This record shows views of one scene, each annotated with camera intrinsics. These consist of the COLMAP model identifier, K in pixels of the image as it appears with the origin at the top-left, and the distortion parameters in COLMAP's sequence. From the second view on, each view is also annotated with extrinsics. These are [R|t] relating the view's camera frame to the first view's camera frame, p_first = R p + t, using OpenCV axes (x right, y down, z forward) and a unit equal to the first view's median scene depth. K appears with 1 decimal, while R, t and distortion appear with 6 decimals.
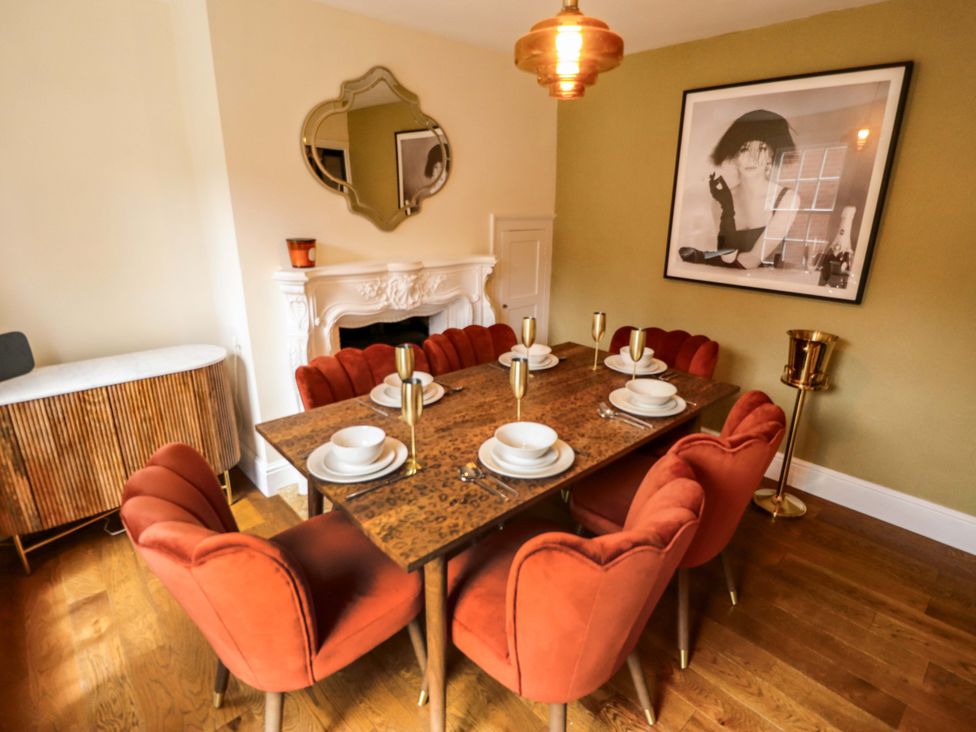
lens RADIAL K [[508.3, 0, 498.7], [0, 508.3, 359.4], [0, 0, 1]] dist [0.002250, -0.015654]
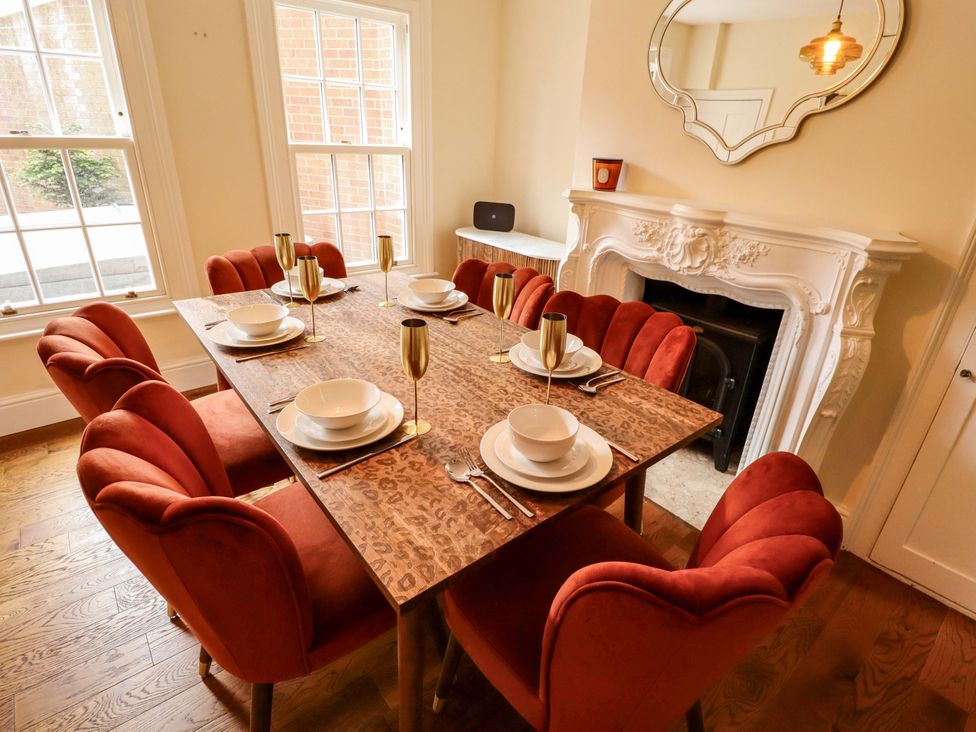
lens RADIAL K [[508.3, 0, 498.7], [0, 508.3, 359.4], [0, 0, 1]] dist [0.002250, -0.015654]
pose [[-0.059816, 0.390442, -0.918682, 0.563669], [-0.346674, 0.854919, 0.385915, -0.189913], [0.936076, 0.341568, 0.084218, 0.771477]]
